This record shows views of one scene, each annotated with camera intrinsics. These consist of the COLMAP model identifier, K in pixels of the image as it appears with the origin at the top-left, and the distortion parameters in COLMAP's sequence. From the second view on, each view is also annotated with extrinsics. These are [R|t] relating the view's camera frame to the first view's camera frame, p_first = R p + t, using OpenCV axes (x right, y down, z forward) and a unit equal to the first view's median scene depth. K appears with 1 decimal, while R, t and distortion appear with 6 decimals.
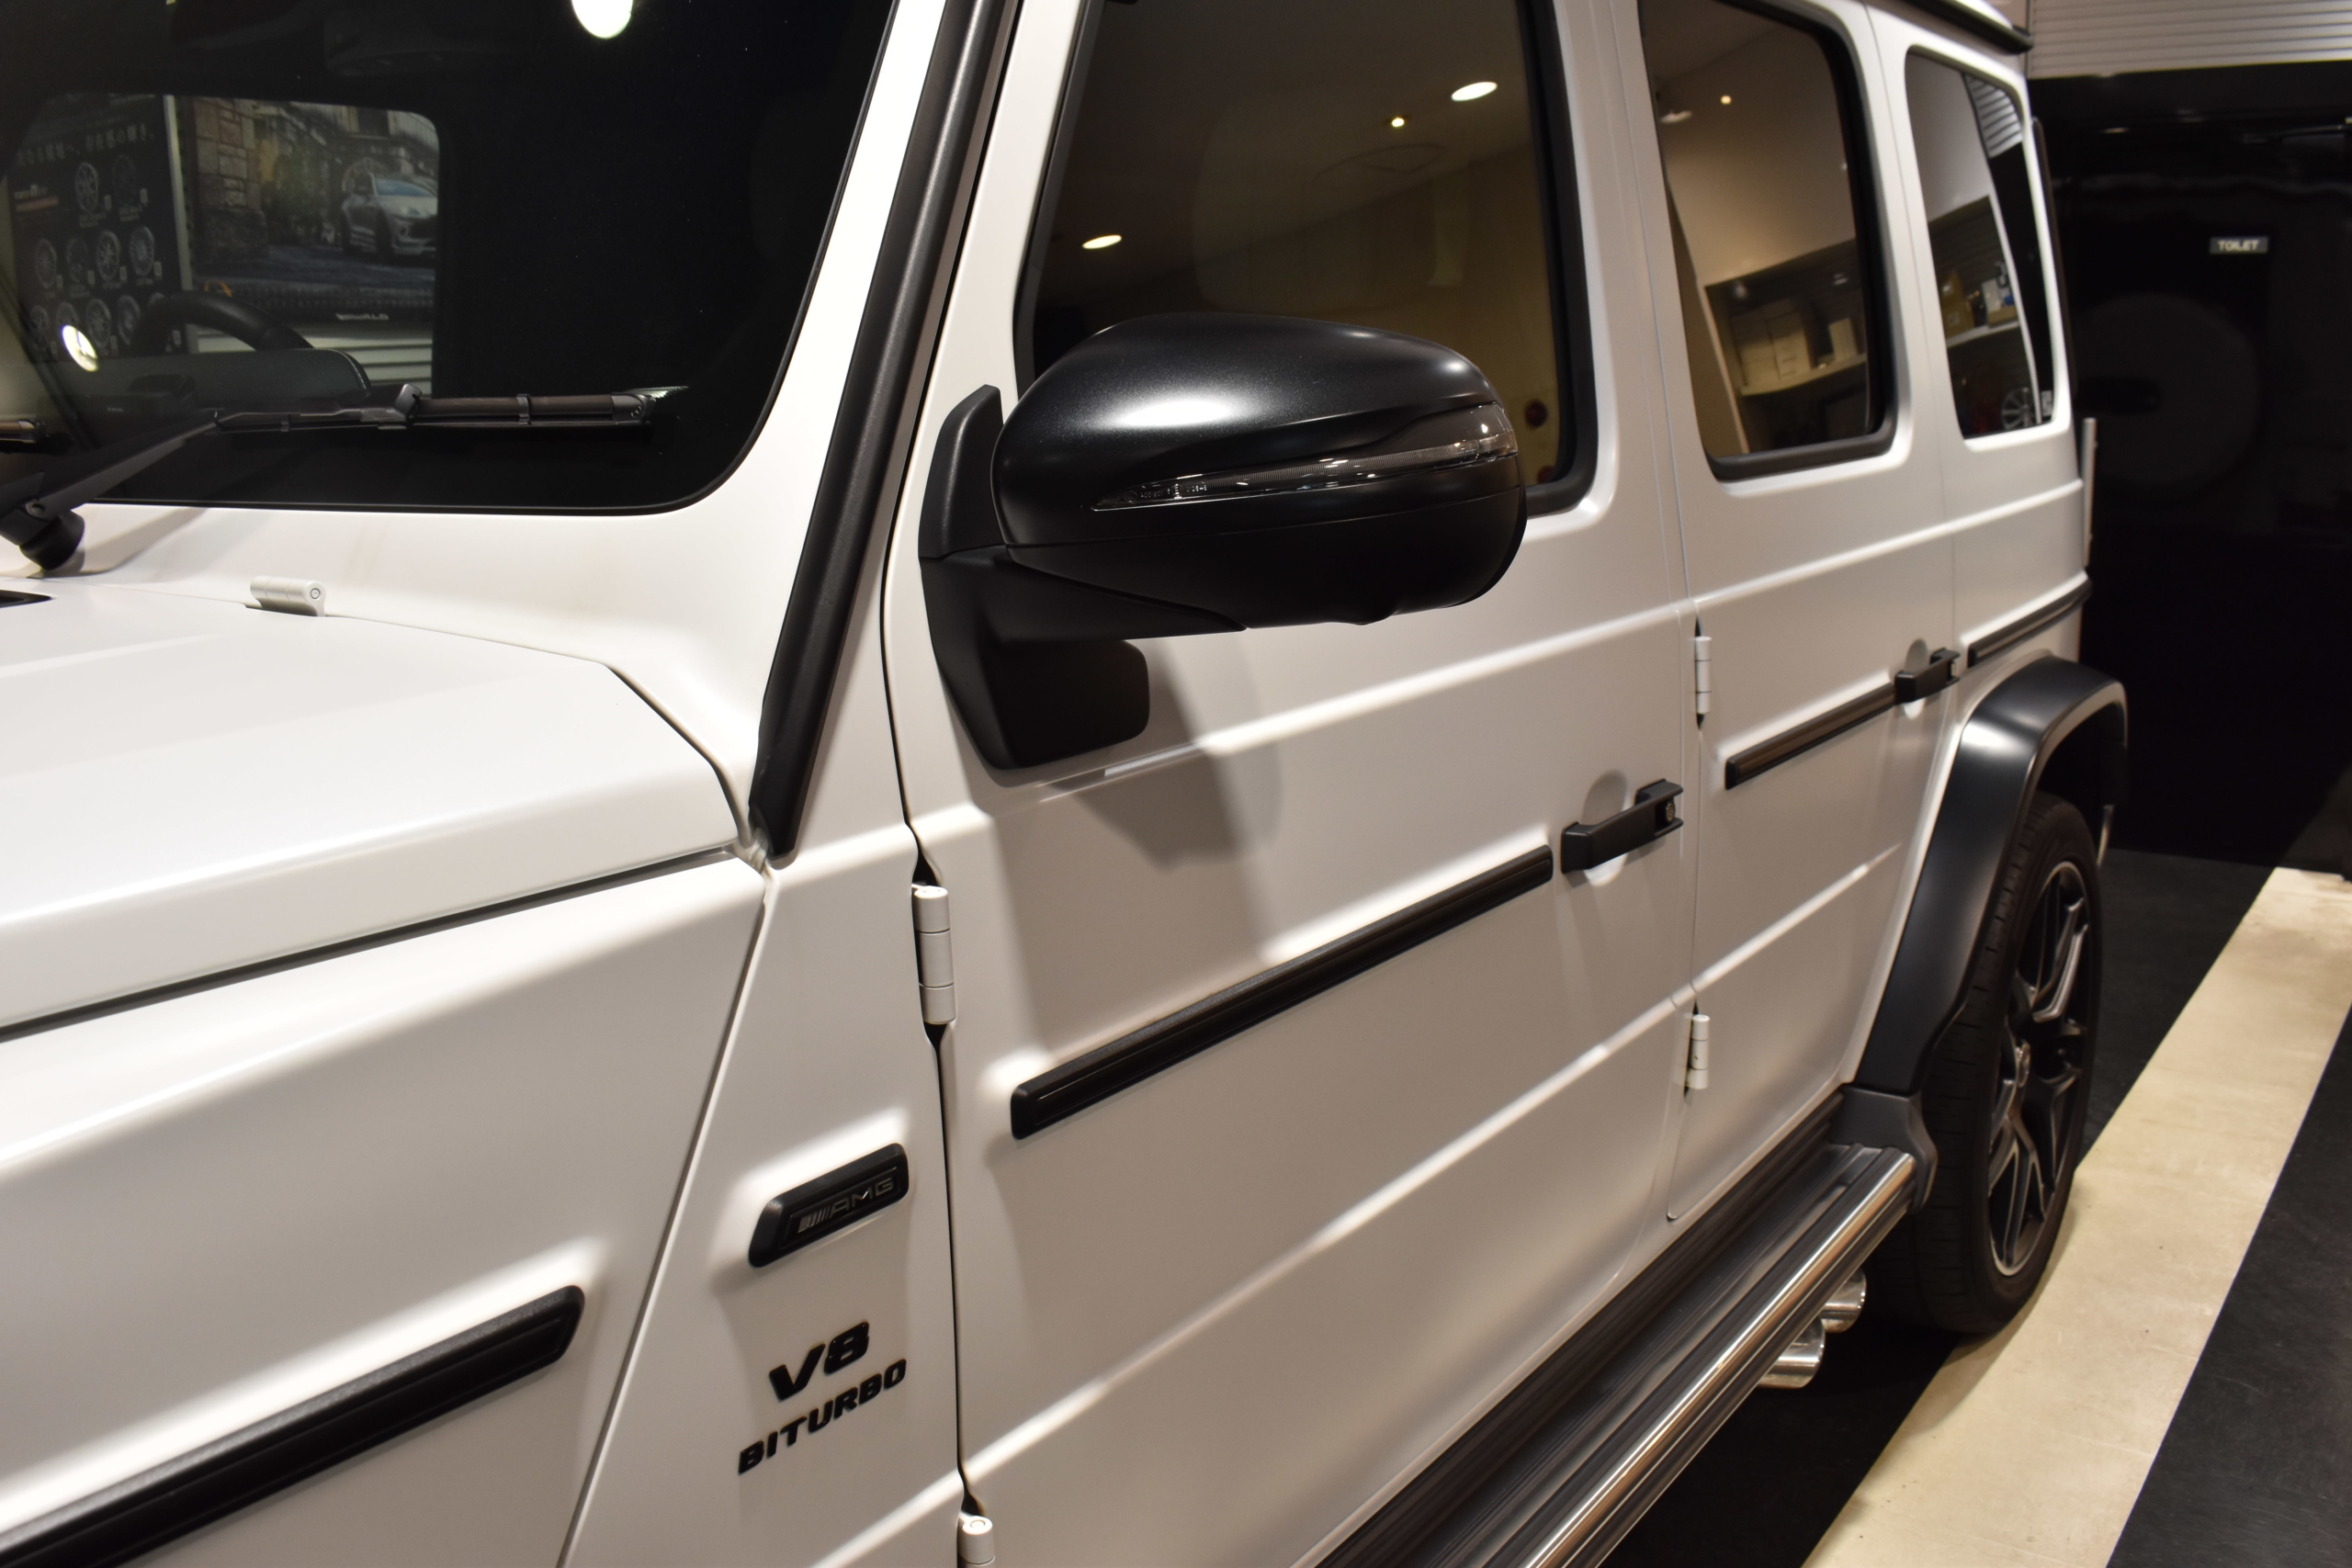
lens RADIAL K [[2032.2, 0, 1176.0], [0, 2032.2, 784.0], [0, 0, 1]] dist [-0.071383, -0.018197]
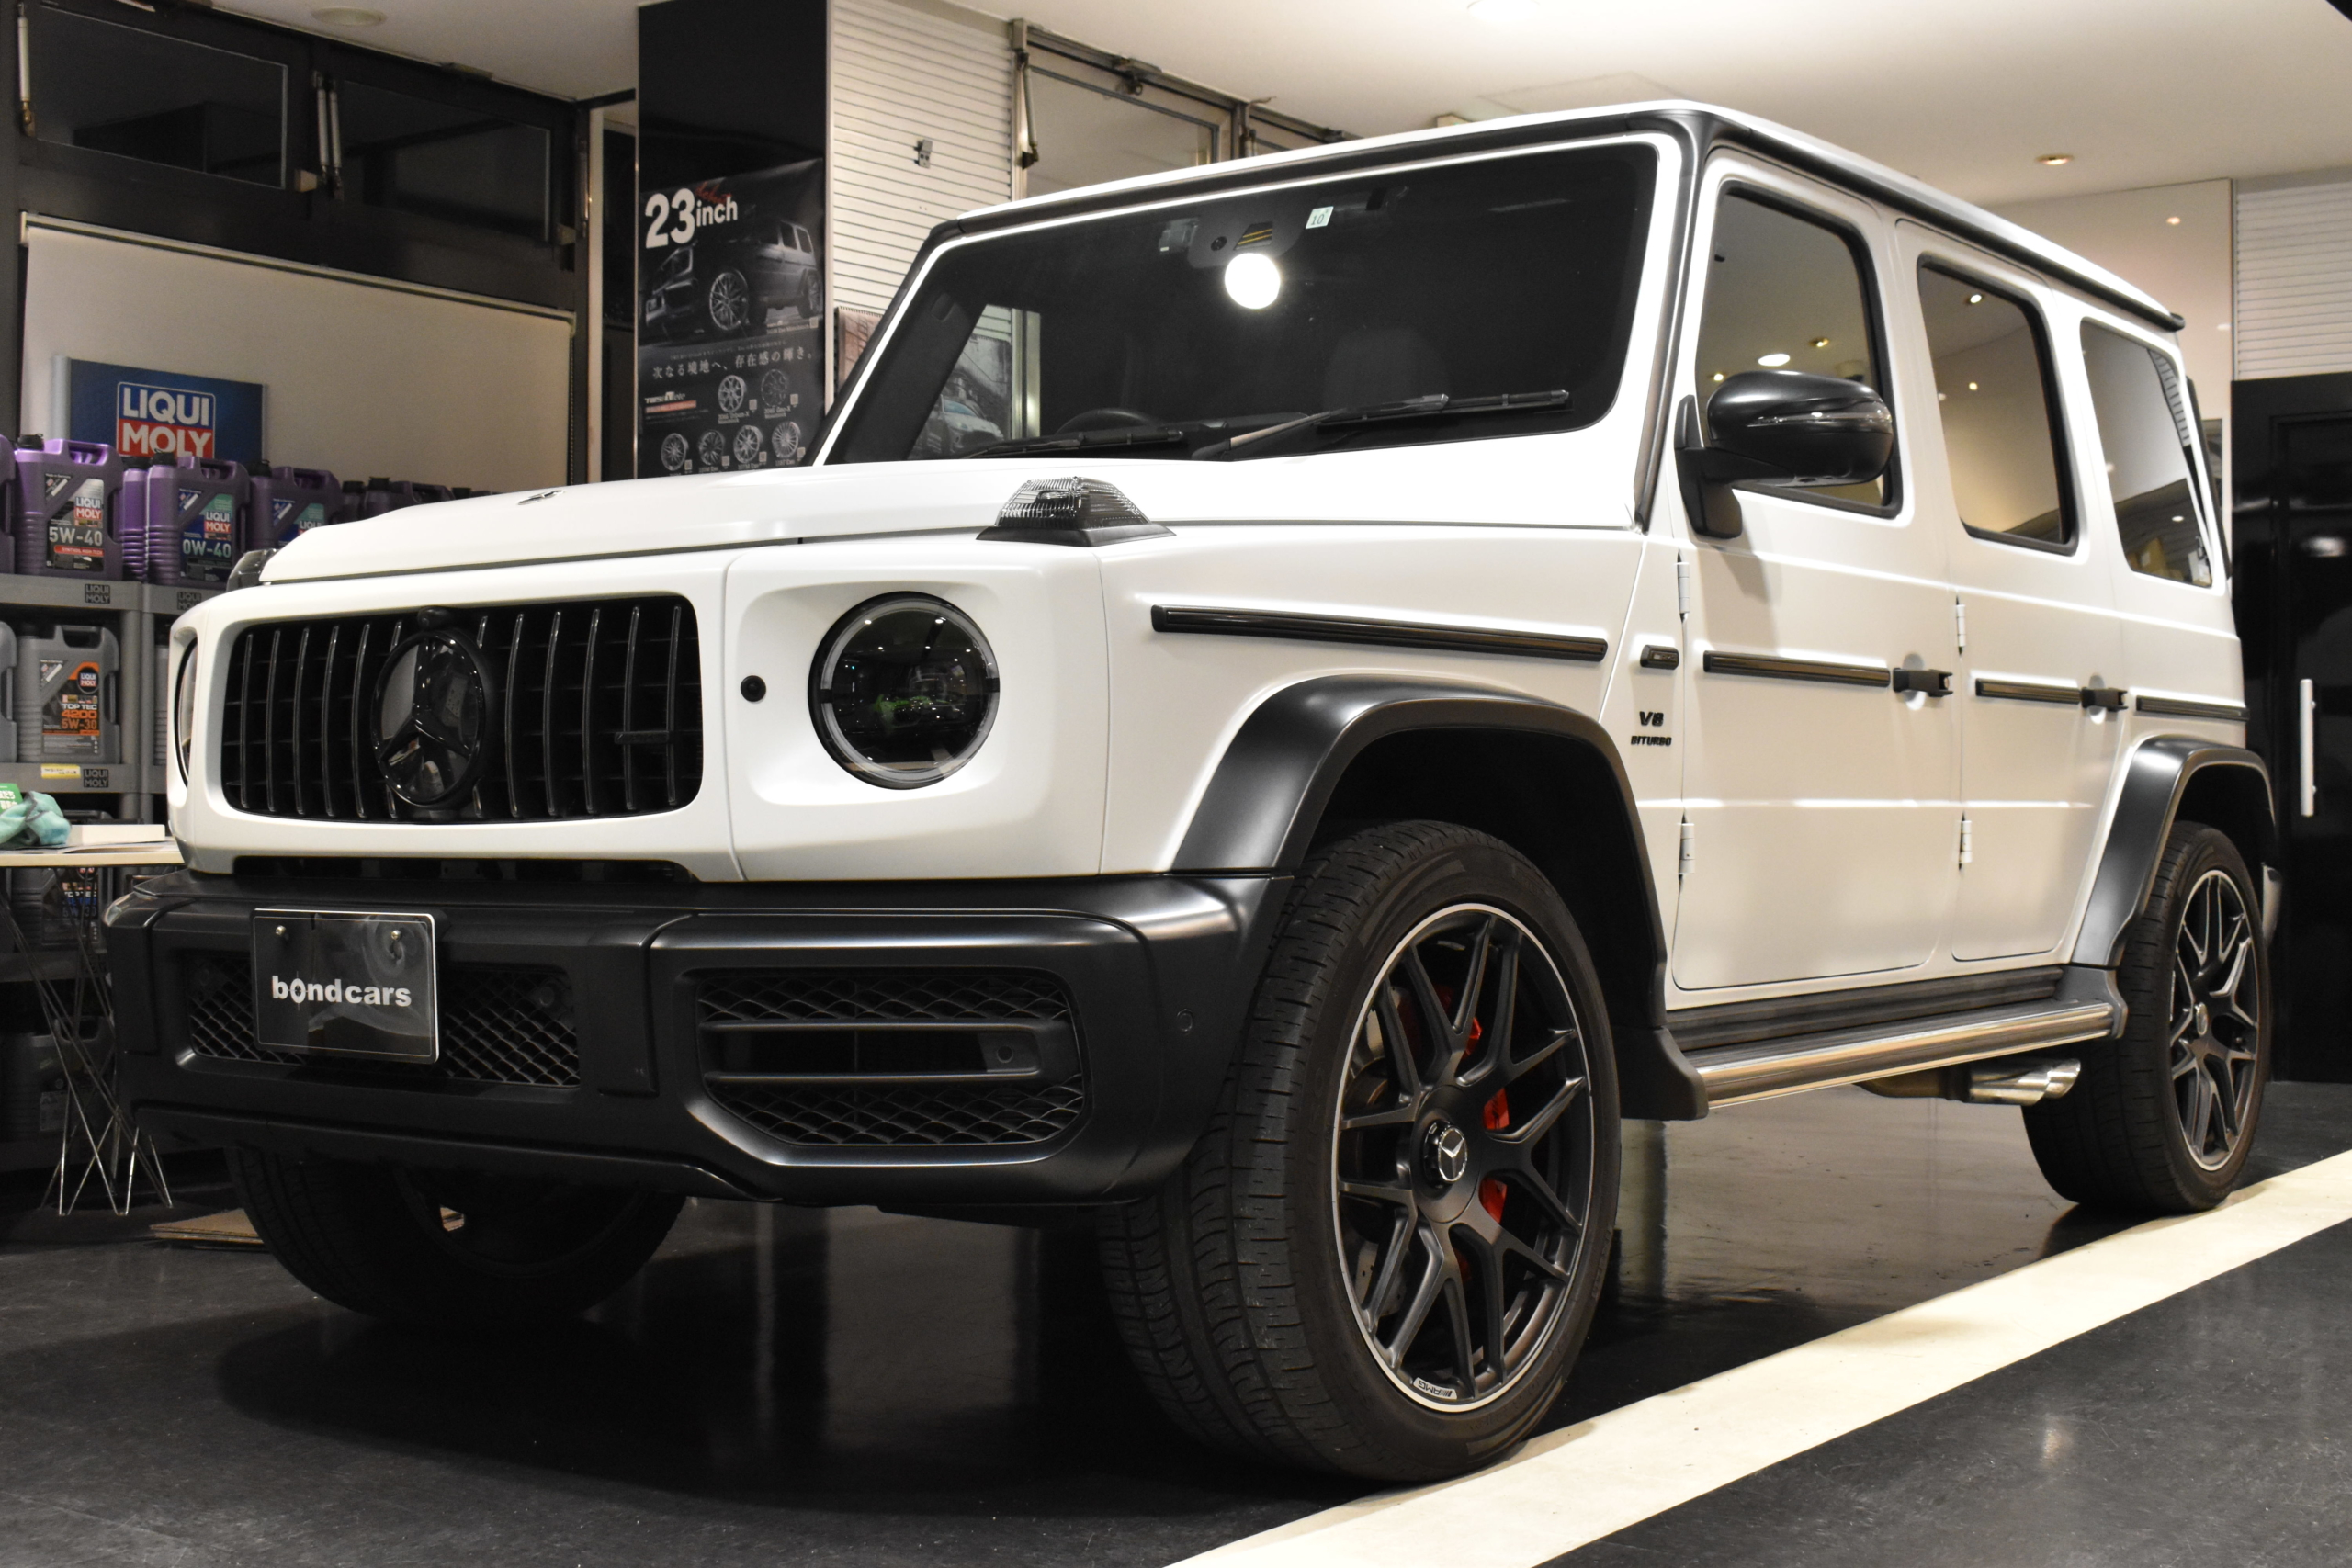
lens RADIAL K [[2852.3, 0, 1176.0], [0, 2852.3, 784.0], [0, 0, 1]] dist [-0.076428, 0.001214]
pose [[0.999611, 0.023700, -0.014692, -0.429344], [-0.026306, 0.976267, -0.214968, 0.687135], [0.009248, 0.215270, 0.976511, -1.556438]]
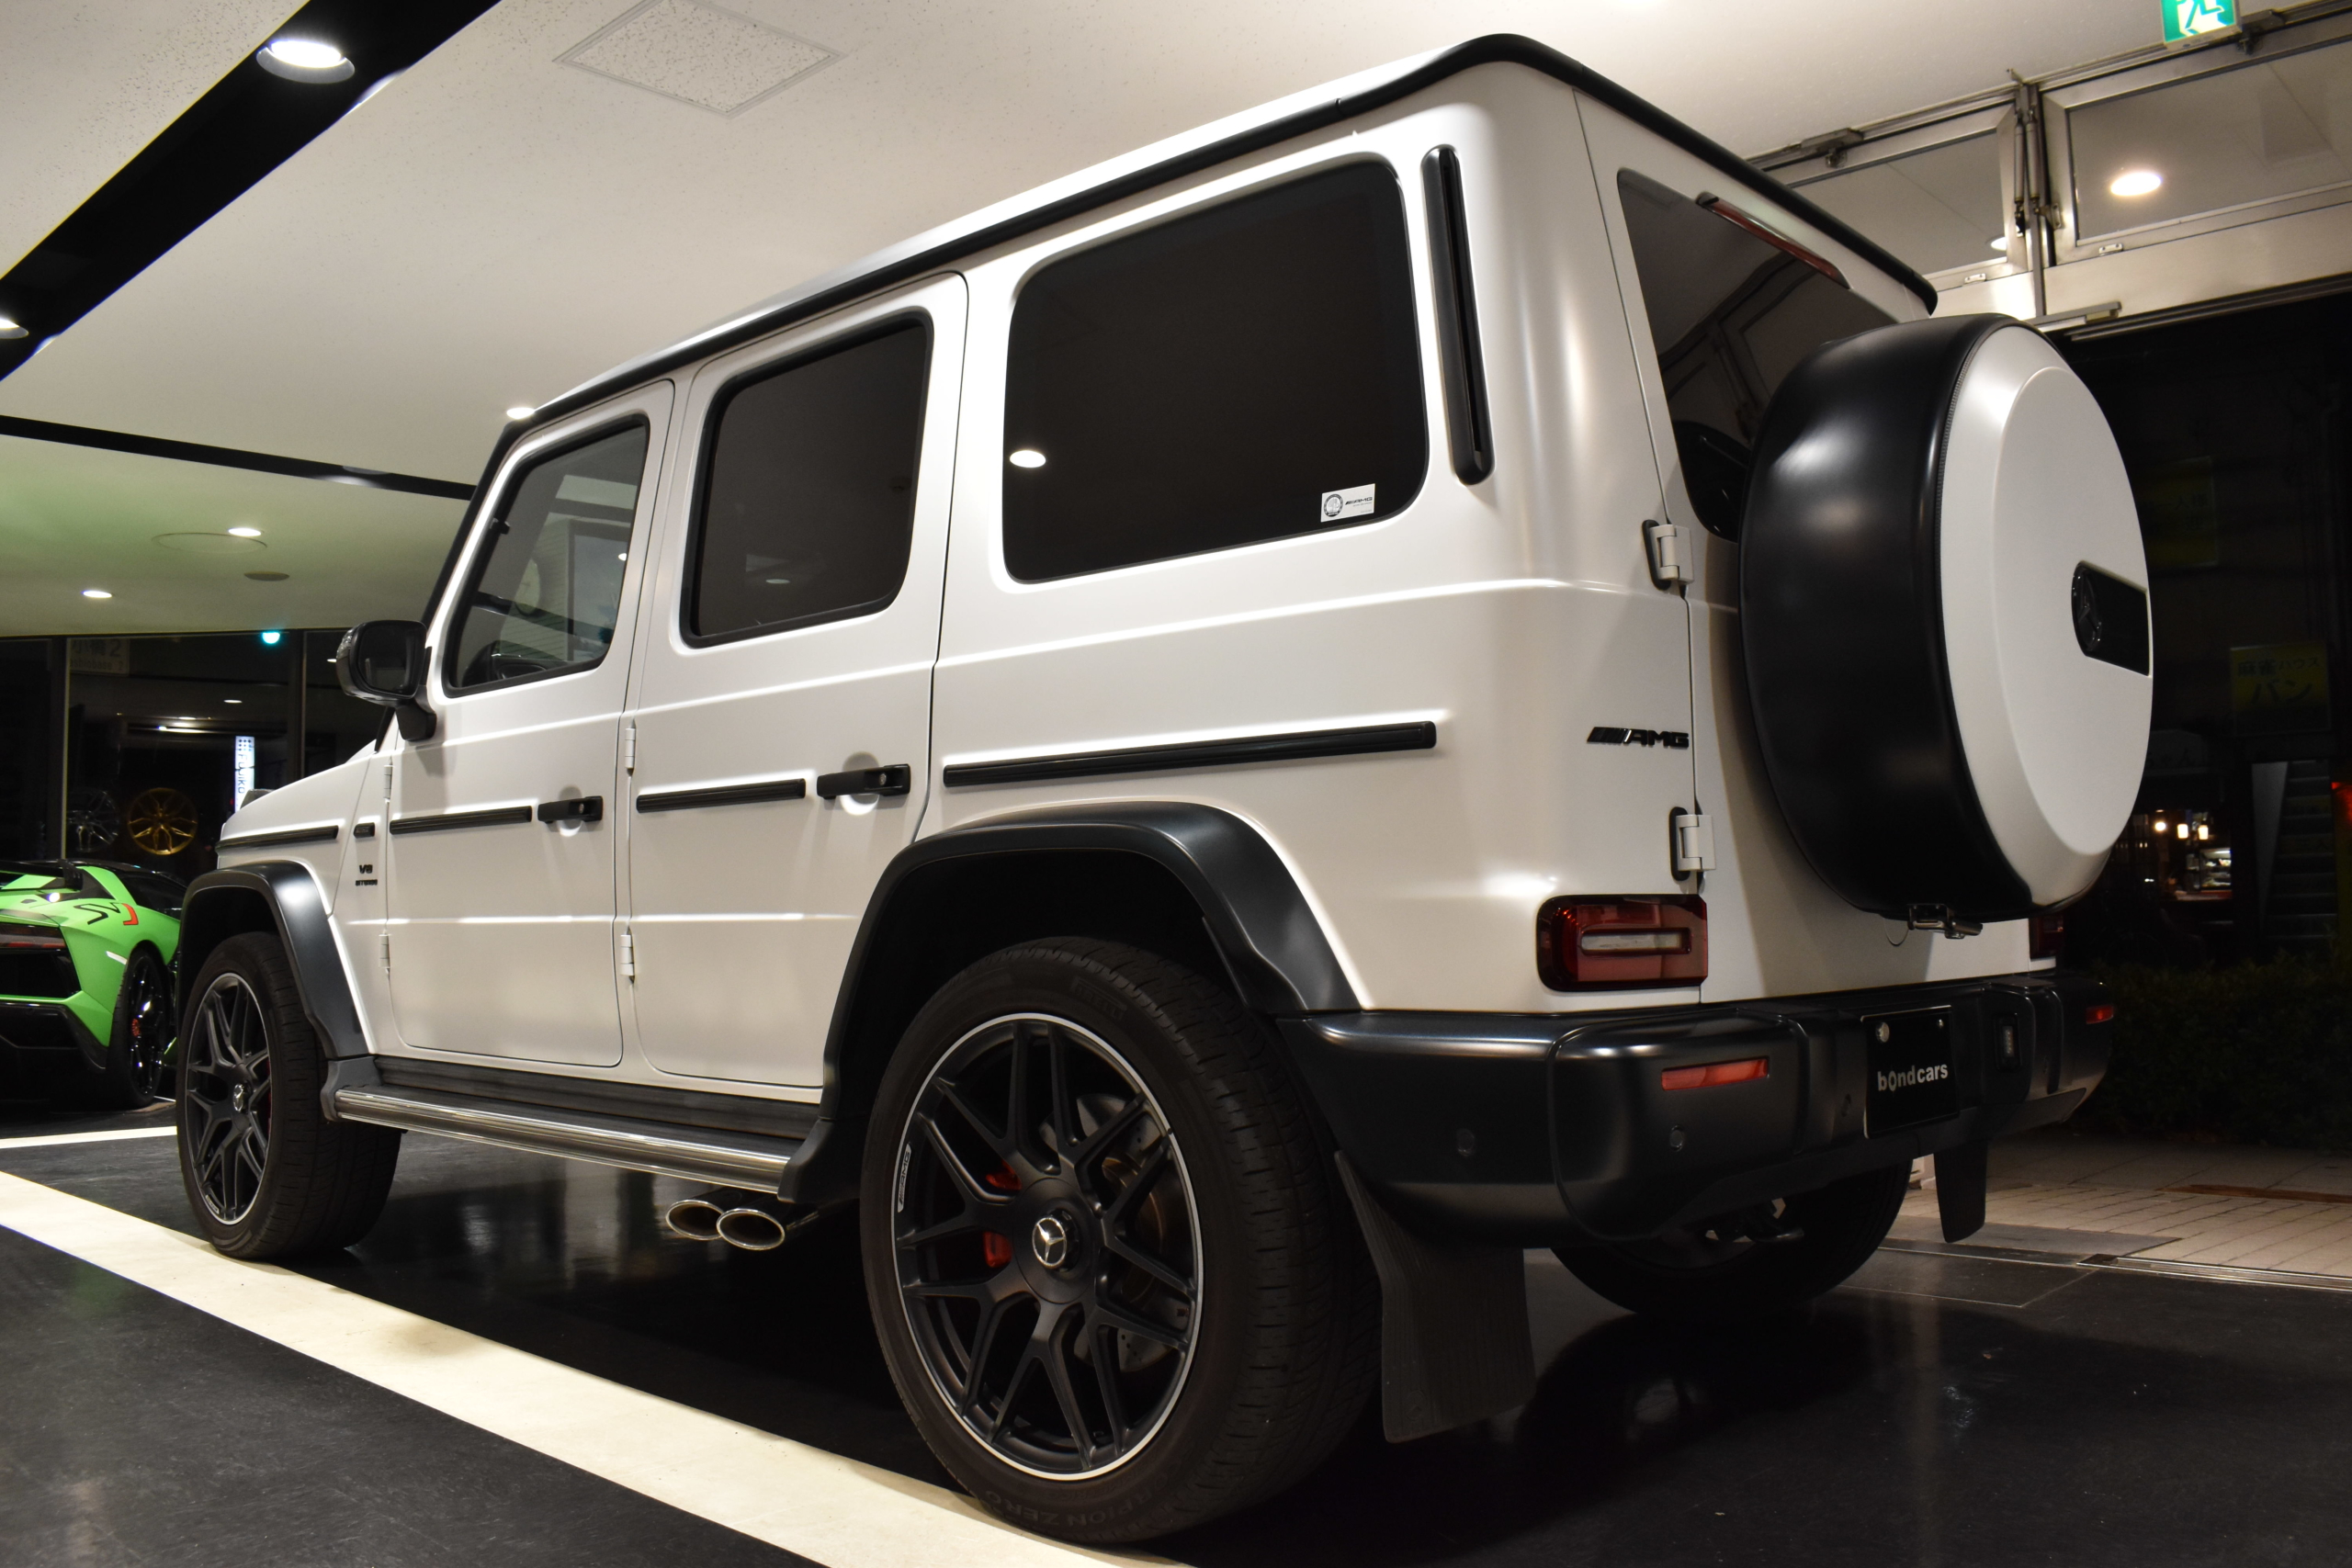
lens RADIAL K [[1851.7, 0, 1176.0], [0, 1851.7, 784.0], [0, 0, 1]] dist [-0.013286, -0.003703]
pose [[-0.142937, -0.063972, -0.987662, 2.009109], [-0.206765, 0.977820, -0.033411, -0.071185], [0.967893, 0.199438, -0.152994, 1.851940]]
